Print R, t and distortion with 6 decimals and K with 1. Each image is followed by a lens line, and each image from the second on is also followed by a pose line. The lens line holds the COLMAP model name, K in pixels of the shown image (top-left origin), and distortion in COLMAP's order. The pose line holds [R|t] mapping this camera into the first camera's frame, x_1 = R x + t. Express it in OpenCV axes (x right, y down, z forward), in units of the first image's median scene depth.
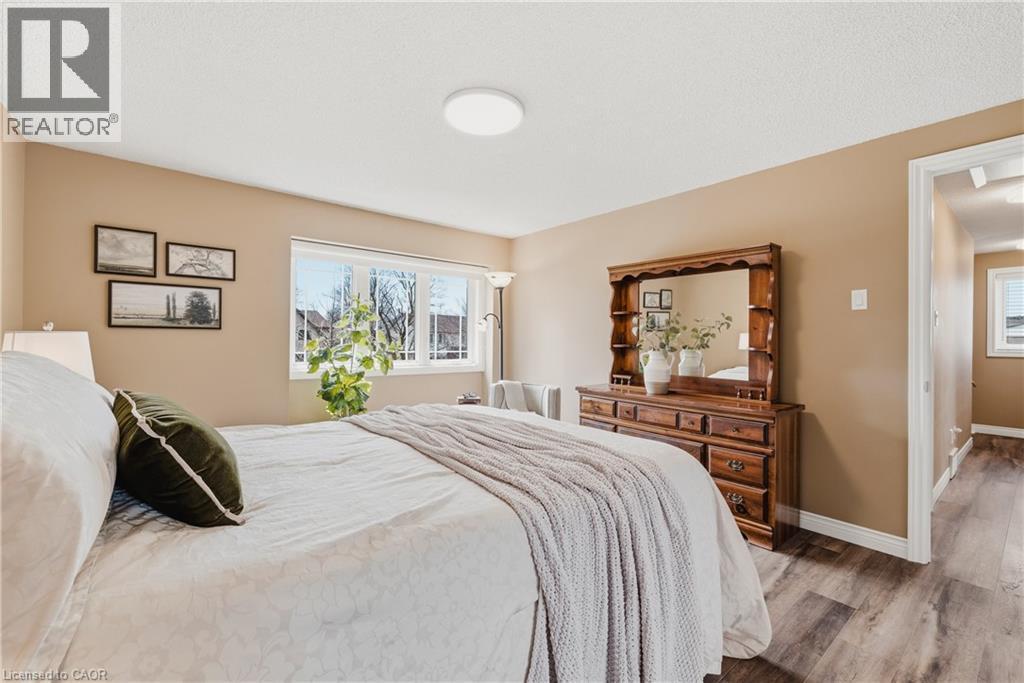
lens RADIAL K [[430.4, 0, 507.9], [0, 430.4, 342.9], [0, 0, 1]] dist [-0.001472, -0.000087]
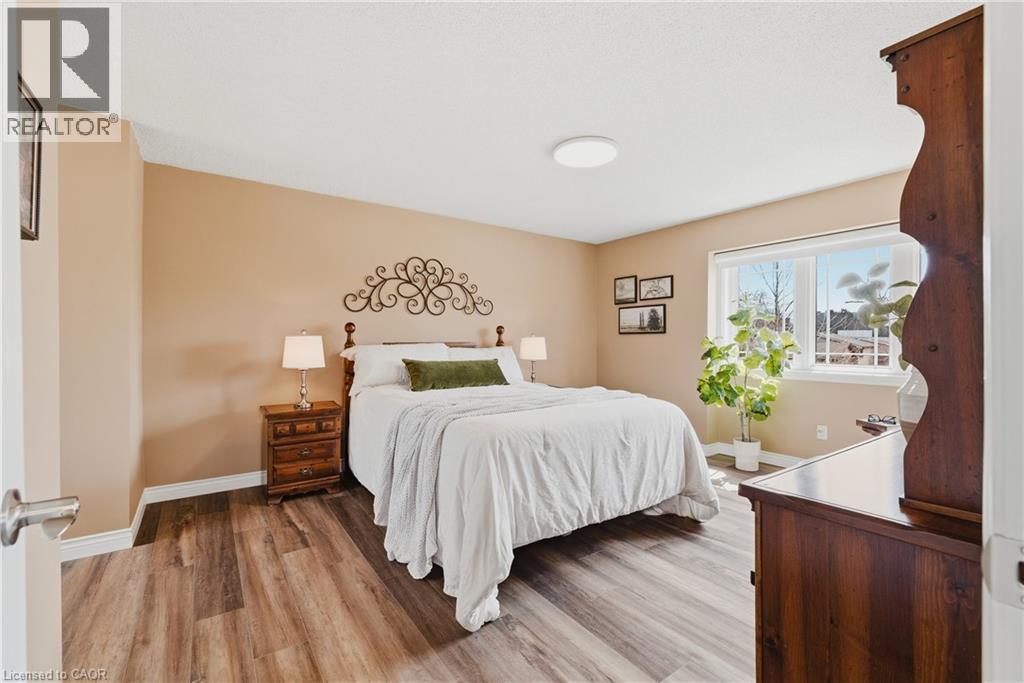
lens RADIAL K [[430.4, 0, 509.8], [0, 430.4, 342.4], [0, 0, 1]] dist [-0.001472, -0.000087]
pose [[-0.085964, -0.003416, -0.996292, 0.836336], [-0.000853, 0.999994, -0.003355, 0.004865], [0.996298, 0.000561, -0.085967, 0.644250]]
